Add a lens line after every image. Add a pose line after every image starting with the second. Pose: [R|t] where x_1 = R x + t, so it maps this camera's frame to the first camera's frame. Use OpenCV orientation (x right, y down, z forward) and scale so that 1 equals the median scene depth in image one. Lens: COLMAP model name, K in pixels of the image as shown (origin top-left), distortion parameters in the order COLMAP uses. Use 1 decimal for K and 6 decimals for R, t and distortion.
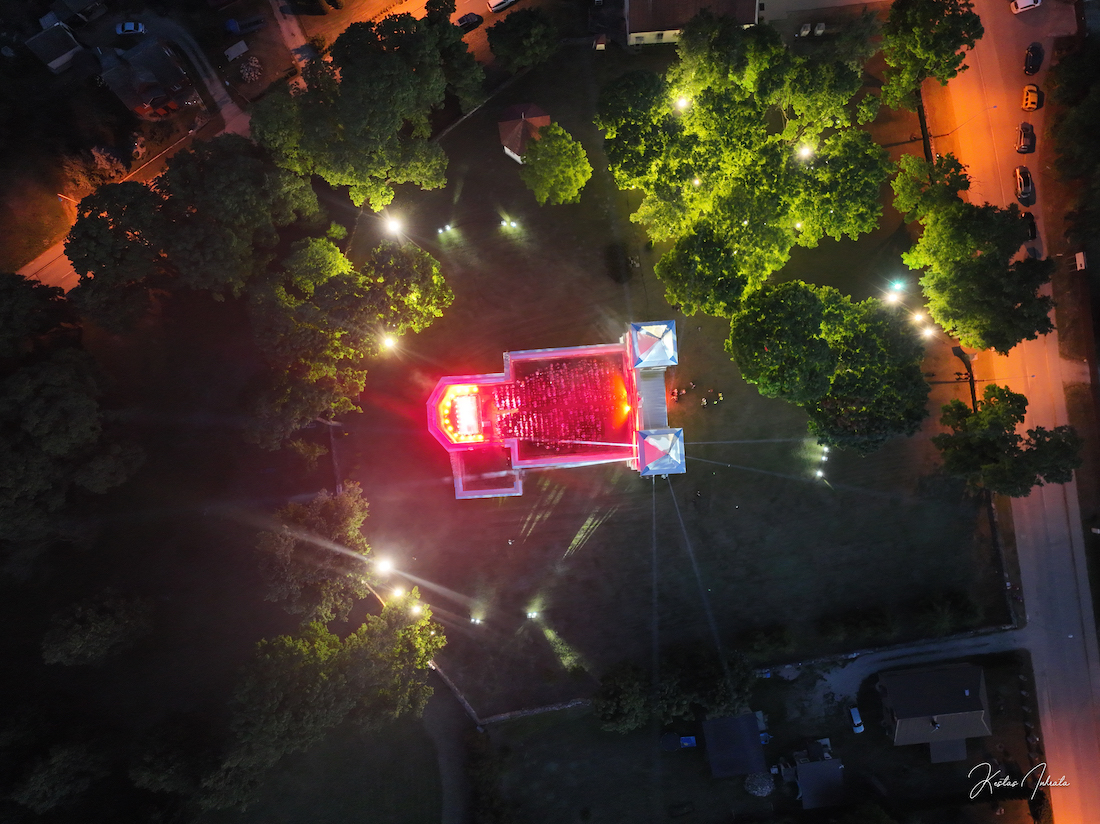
lens RADIAL K [[768.6, 0, 550.3], [0, 768.6, 411.1], [0, 0, 1]] dist [0.000936, -0.000031]
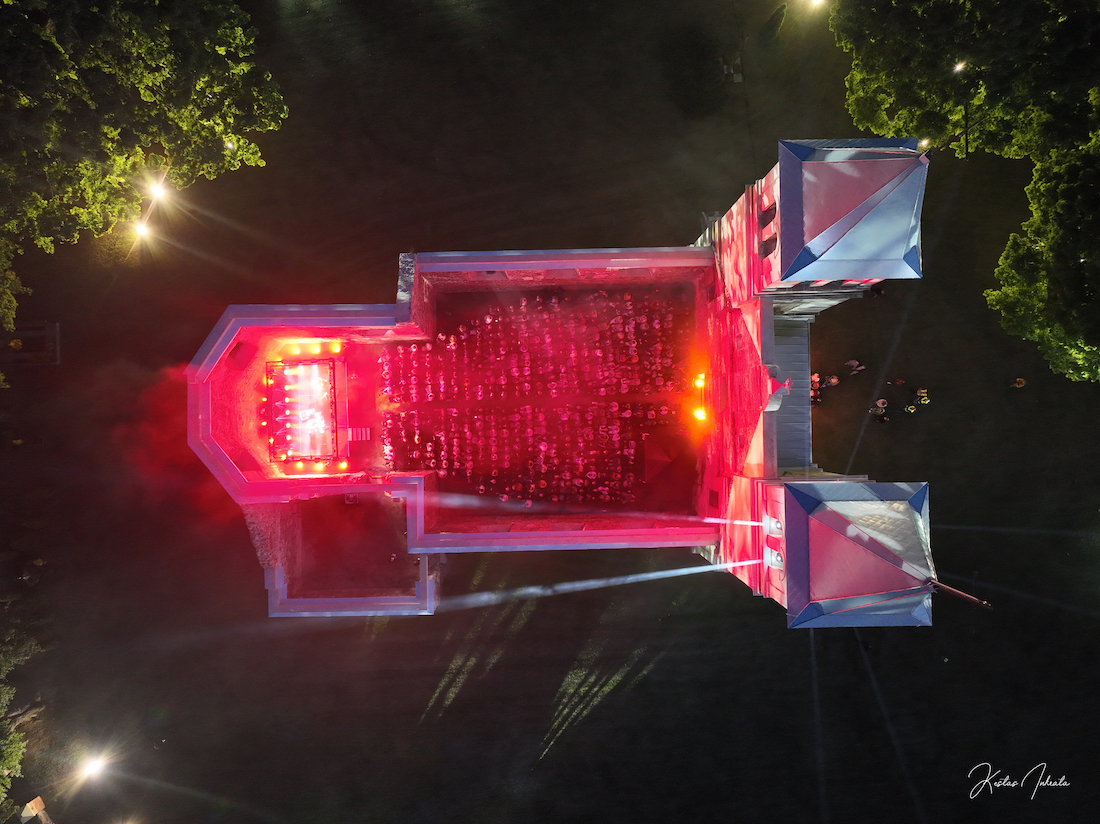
lens RADIAL K [[768.6, 0, 550.6], [0, 768.6, 413.0], [0, 0, 1]] dist [0.000936, -0.000031]
pose [[0.998498, 0.050419, 0.021455, 0.010448], [-0.050464, 0.998725, 0.001555, -0.000578], [-0.021349, -0.002636, 0.999769, 0.583714]]
